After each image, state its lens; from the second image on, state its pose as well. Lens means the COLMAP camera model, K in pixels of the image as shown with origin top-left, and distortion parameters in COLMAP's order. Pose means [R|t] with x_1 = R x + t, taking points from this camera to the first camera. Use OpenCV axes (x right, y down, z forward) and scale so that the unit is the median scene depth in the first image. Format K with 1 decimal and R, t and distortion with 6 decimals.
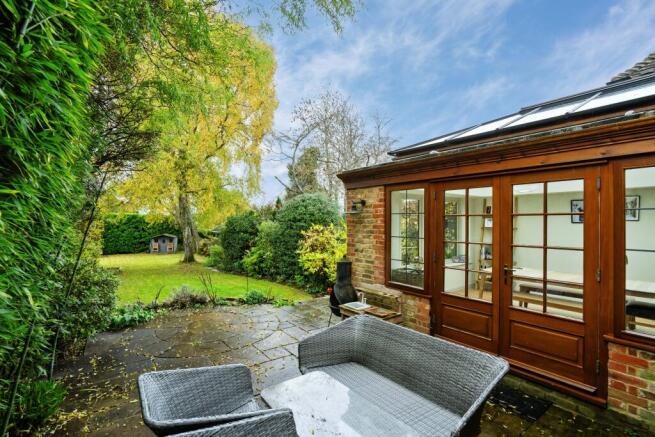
lens RADIAL K [[301.9, 0, 328.8], [0, 301.9, 224.0], [0, 0, 1]] dist [-0.011162, 0.000435]
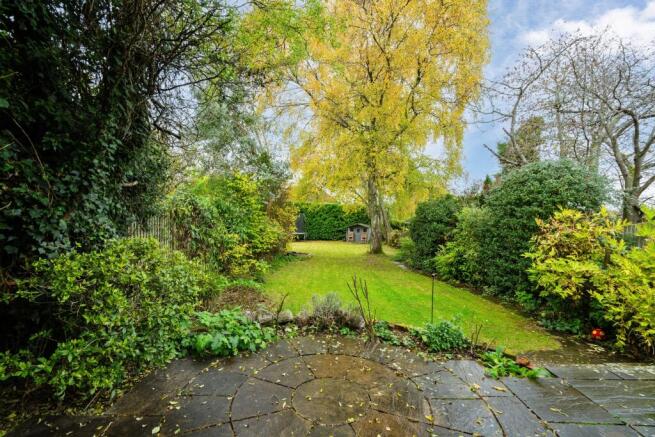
lens RADIAL K [[301.9, 0, 330.9], [0, 301.9, 223.9], [0, 0, 1]] dist [-0.011162, 0.000435]
pose [[0.808604, 0.032921, -0.587432, -0.055893], [-0.021998, 0.999427, 0.025728, 0.020995], [0.587942, -0.007882, 0.808865, 0.245964]]
